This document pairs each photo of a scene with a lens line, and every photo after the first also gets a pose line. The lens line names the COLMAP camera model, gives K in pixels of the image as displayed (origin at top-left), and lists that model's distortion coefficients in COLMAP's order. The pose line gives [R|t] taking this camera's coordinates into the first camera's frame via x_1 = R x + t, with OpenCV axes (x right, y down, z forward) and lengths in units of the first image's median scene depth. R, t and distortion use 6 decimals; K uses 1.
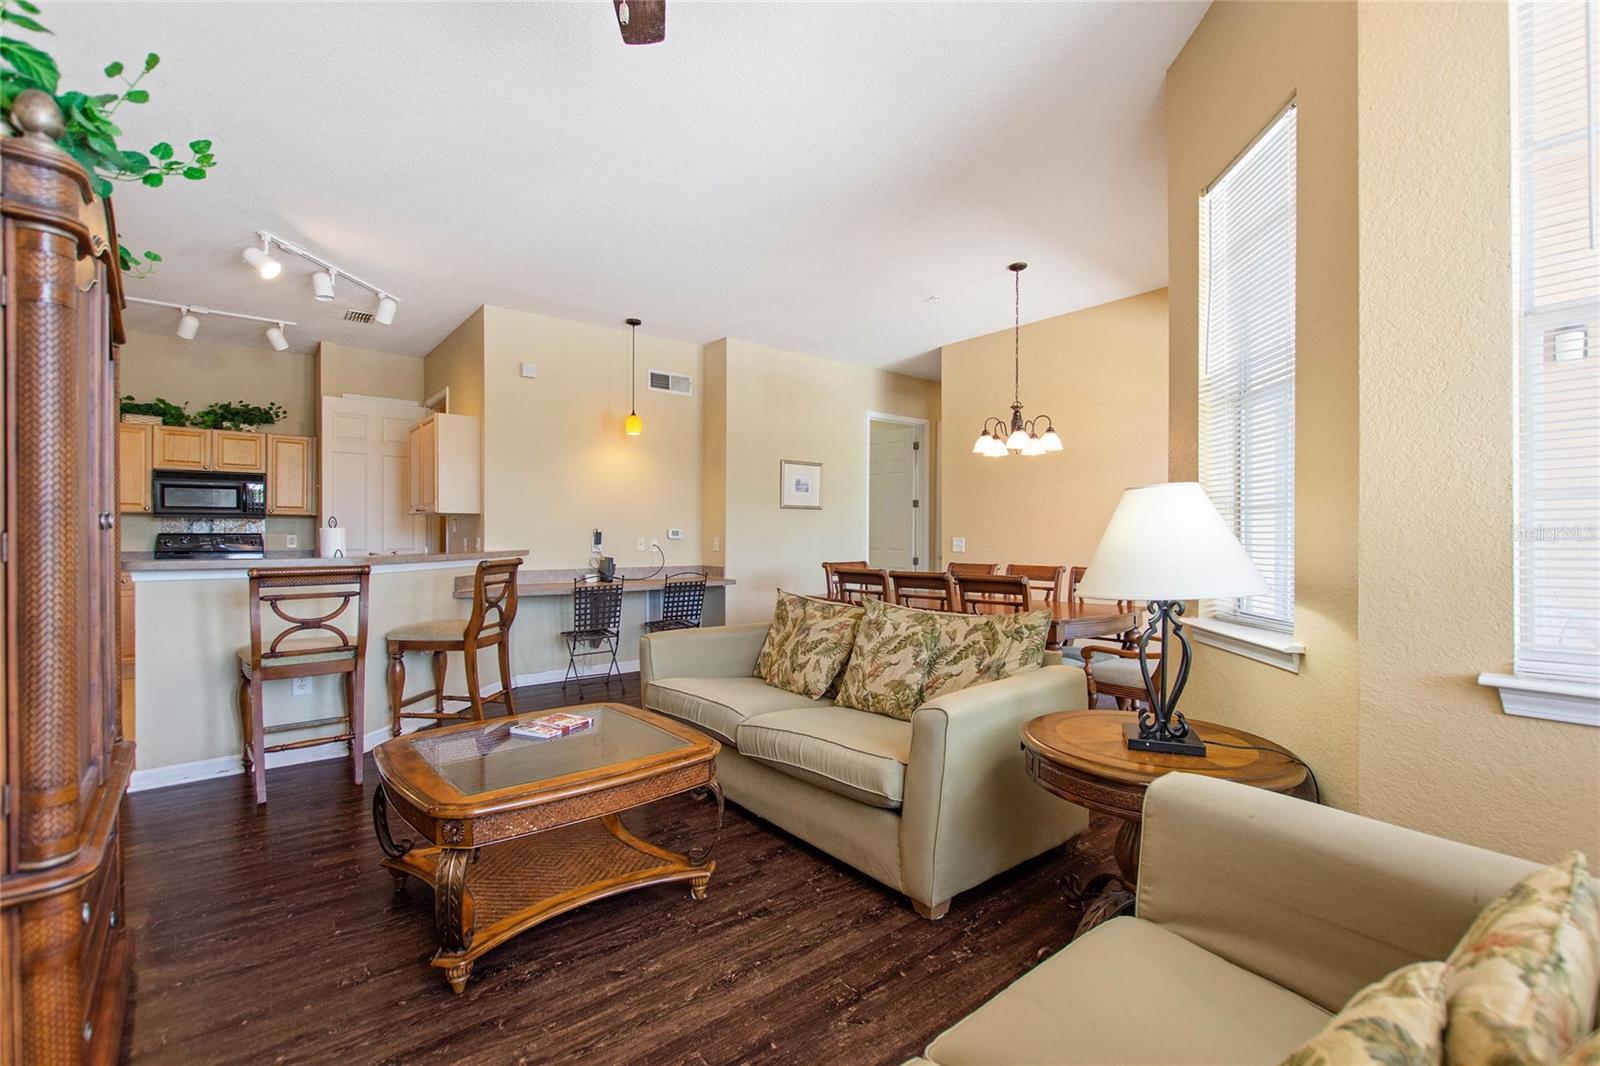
lens RADIAL K [[694.7, 0, 800.0], [0, 694.7, 533.0], [0, 0, 1]] dist [-0.002442, -0.001313]
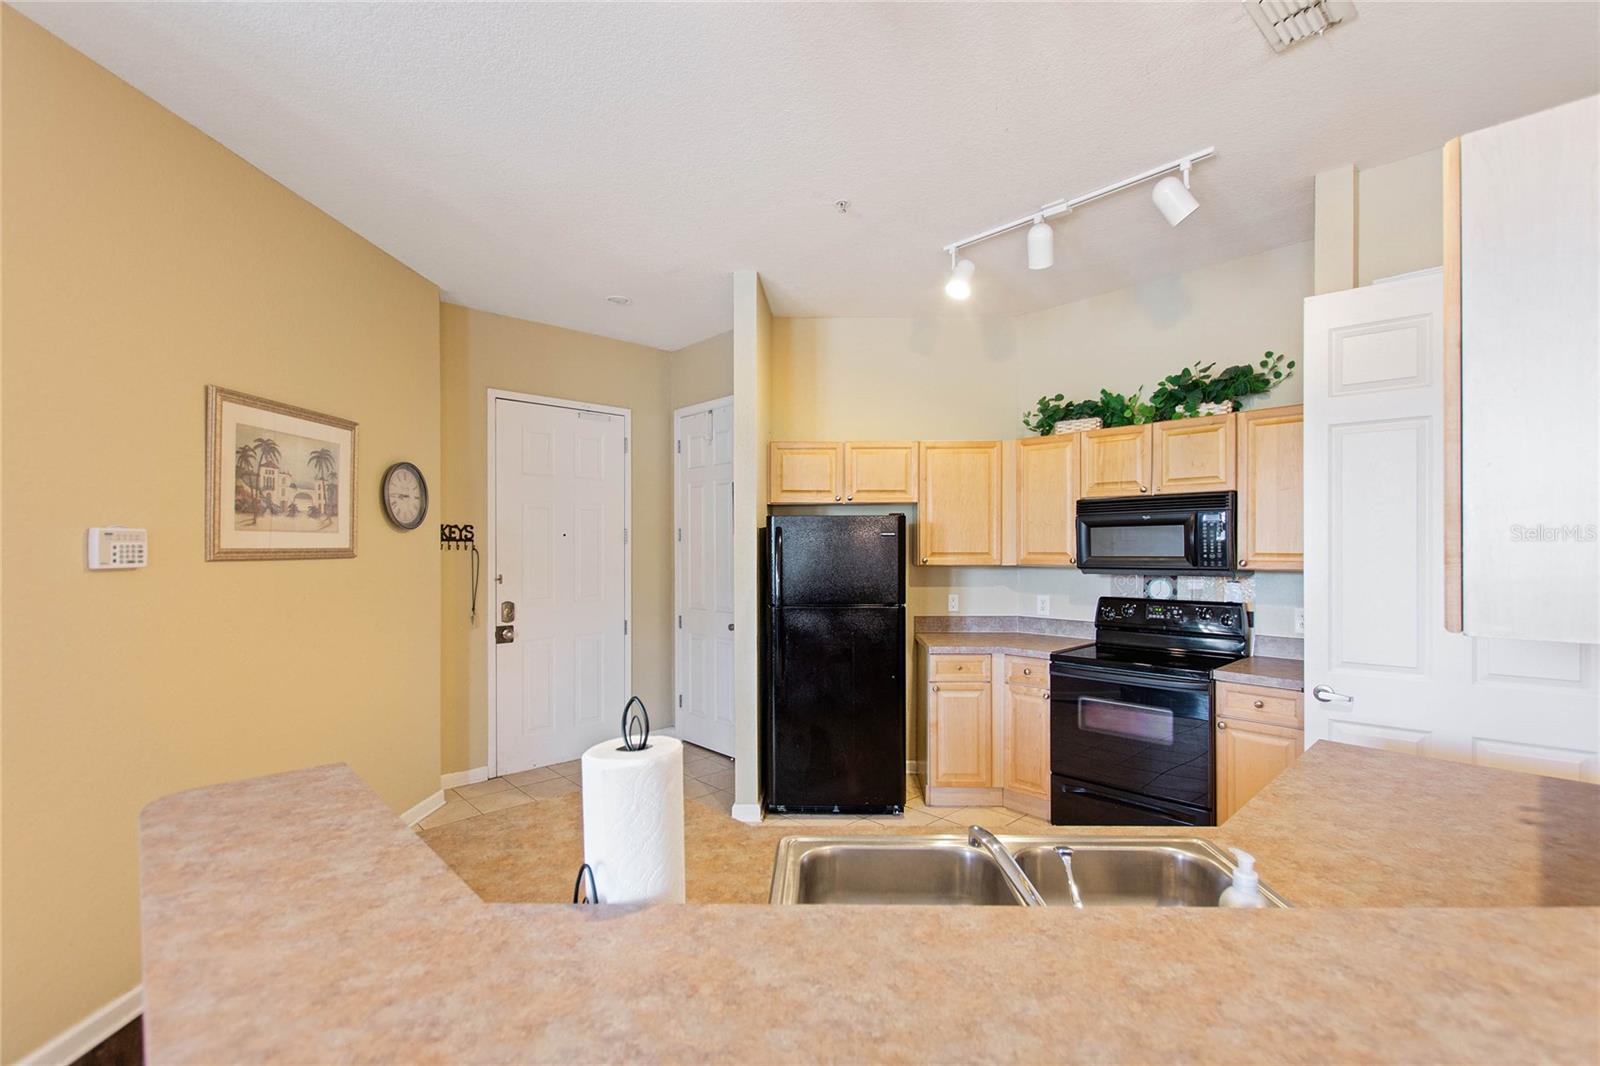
lens RADIAL K [[706.8, 0, 825.0], [0, 706.8, 554.6], [0, 0, 1]] dist [-0.000852, -0.000818]
pose [[0.082771, 0.009262, -0.996526, -0.285191], [0.007006, 0.999927, 0.009876, -0.047910], [0.996544, -0.007799, 0.082700, 0.687481]]
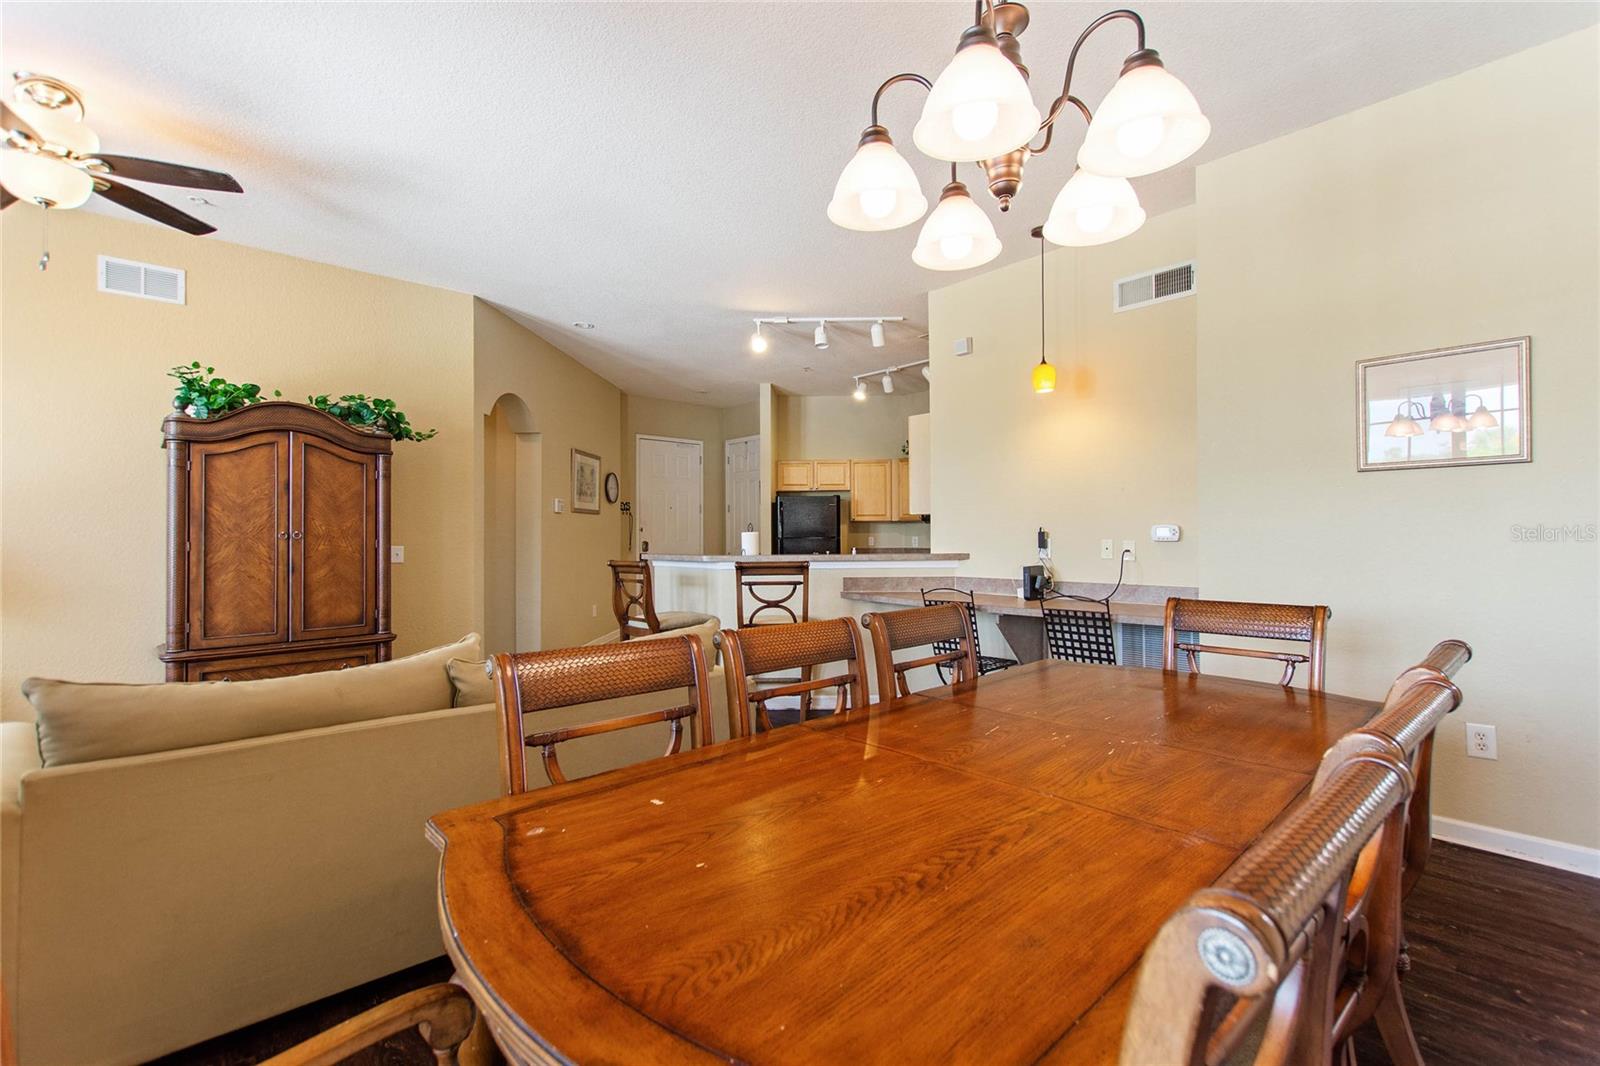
lens RADIAL K [[716.4, 0, 800.0], [0, 716.4, 533.0], [0, 0, 1]] dist [-0.001731, -0.001504]
pose [[0.029031, -0.008808, -0.999540, 0.436089], [0.008351, 0.999928, -0.008569, 0.004143], [0.999544, -0.008098, 0.029103, 0.694524]]
